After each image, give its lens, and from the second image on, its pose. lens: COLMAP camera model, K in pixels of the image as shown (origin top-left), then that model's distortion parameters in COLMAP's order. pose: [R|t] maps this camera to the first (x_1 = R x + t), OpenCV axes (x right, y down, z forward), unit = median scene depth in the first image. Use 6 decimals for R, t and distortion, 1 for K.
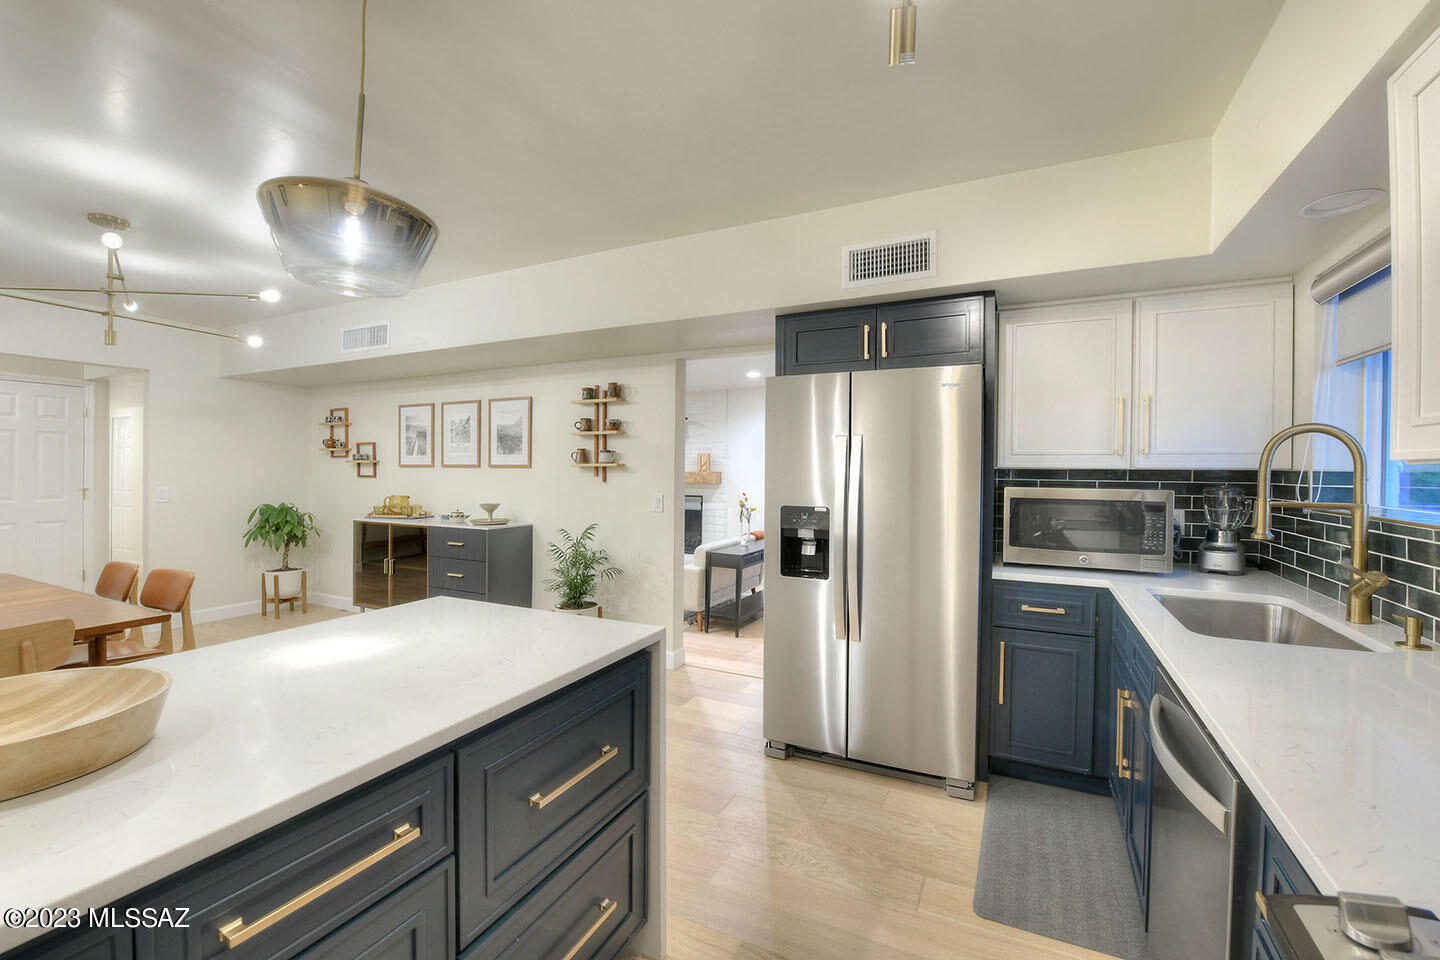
lens RADIAL K [[560.8, 0, 717.8], [0, 560.8, 463.4], [0, 0, 1]] dist [-0.014590, 0.000153]
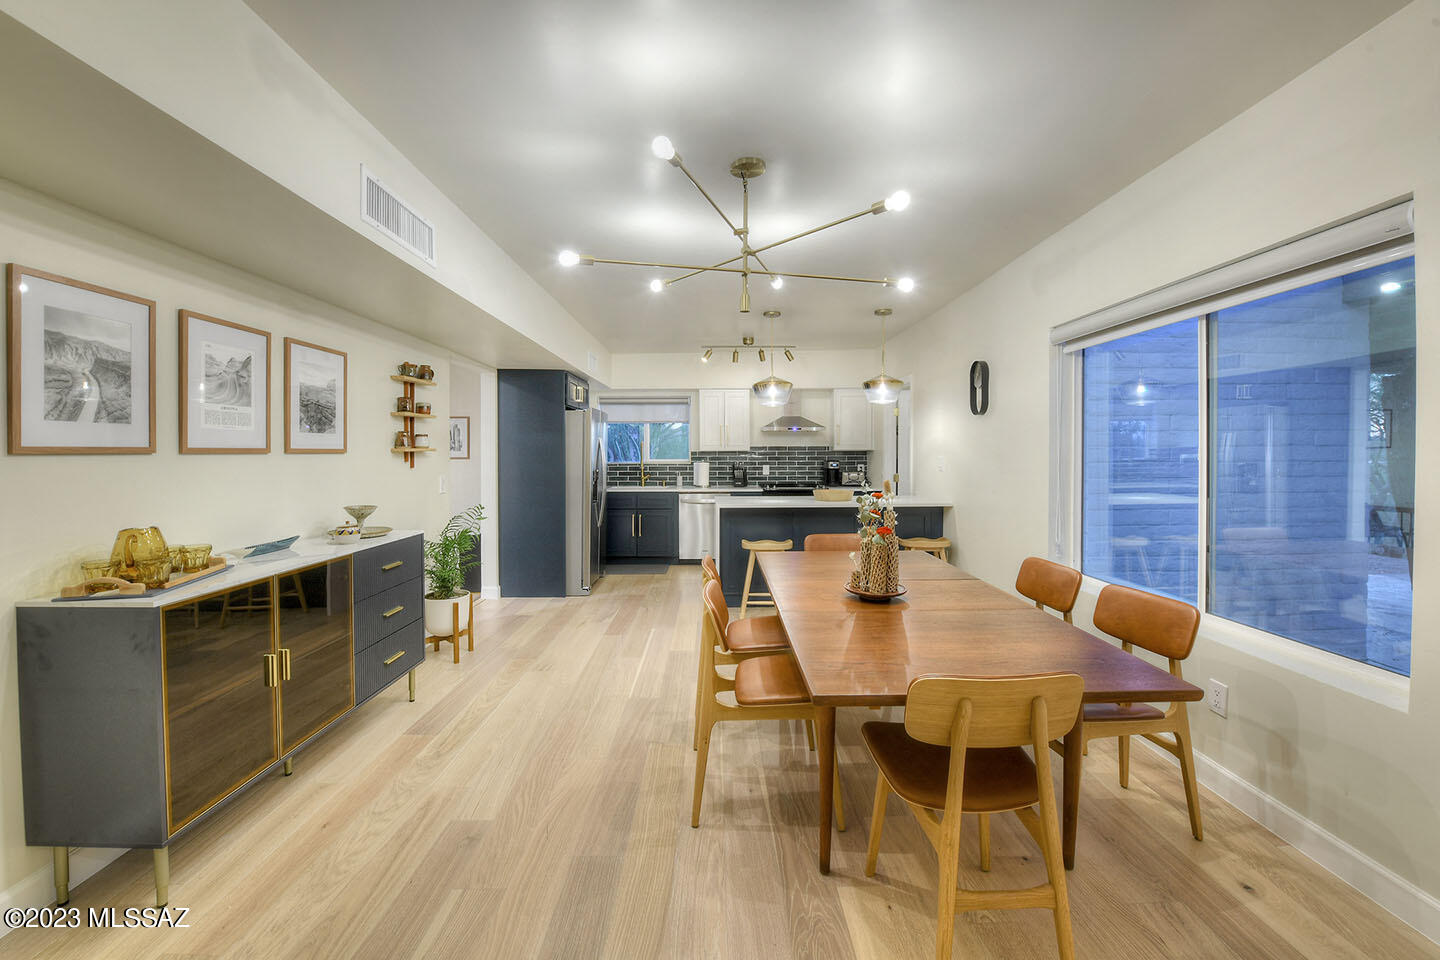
lens RADIAL K [[615.9, 0, 719.7], [0, 615.9, 466.0], [0, 0, 1]] dist [0.000095, -0.000162]
pose [[-0.428966, -0.023347, 0.903019, -1.136481], [-0.007667, 0.999724, 0.022205, 0.002523], [-0.903288, 0.002601, -0.429027, 0.827622]]
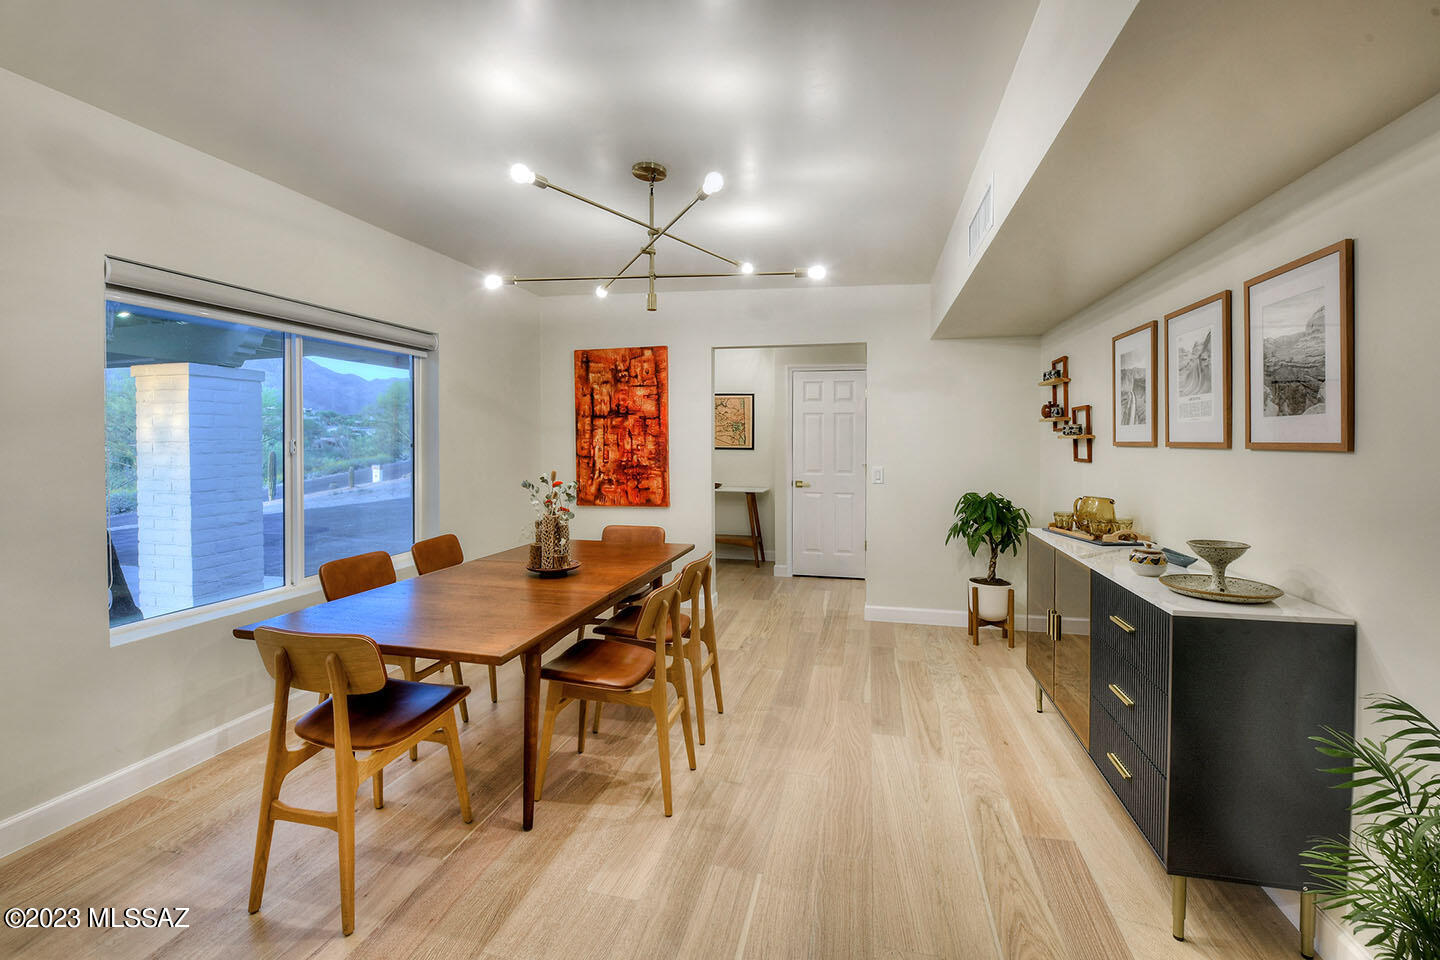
lens RADIAL K [[605.6, 0, 746.5], [0, 605.6, 441.0], [0, 0, 1]] dist [-0.000590, -0.000122]
pose [[0.242278, -0.002615, -0.970203, -0.065925], [0.011493, 0.999934, 0.000175, -0.003036], [0.970139, -0.011193, 0.242292, 0.514392]]
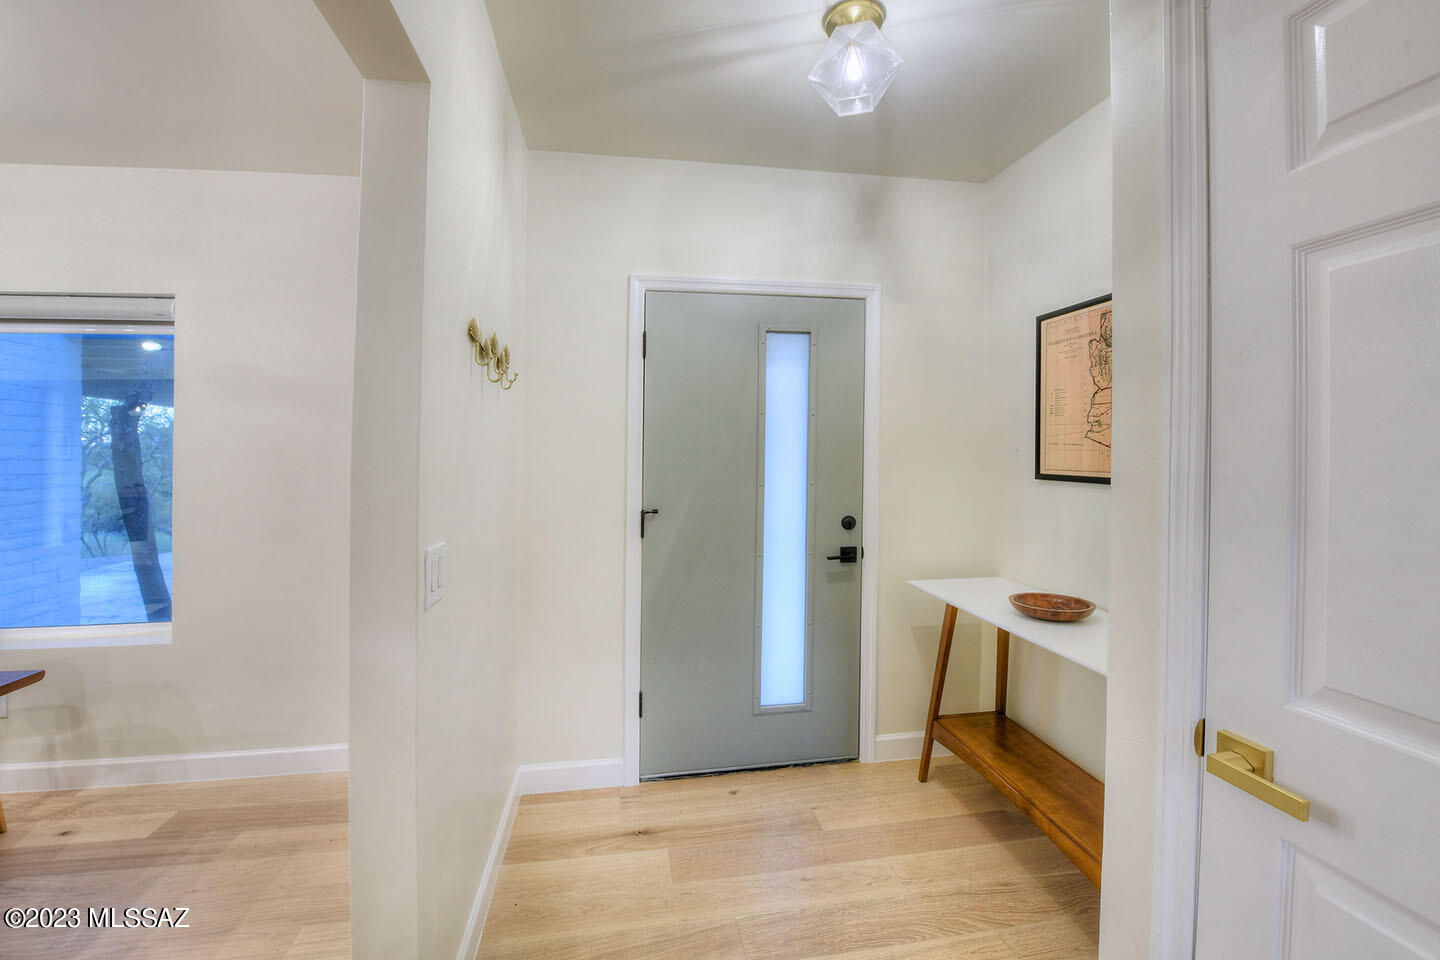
lens RADIAL K [[583.5, 0, 743.2], [0, 583.5, 447.7], [0, 0, 1]] dist [-0.016508, -0.000671]
pose [[-0.817228, -0.016009, -0.576093, -1.103555], [0.005830, 0.999333, -0.036041, 0.004101], [0.576286, -0.032812, -0.816589, 0.999668]]
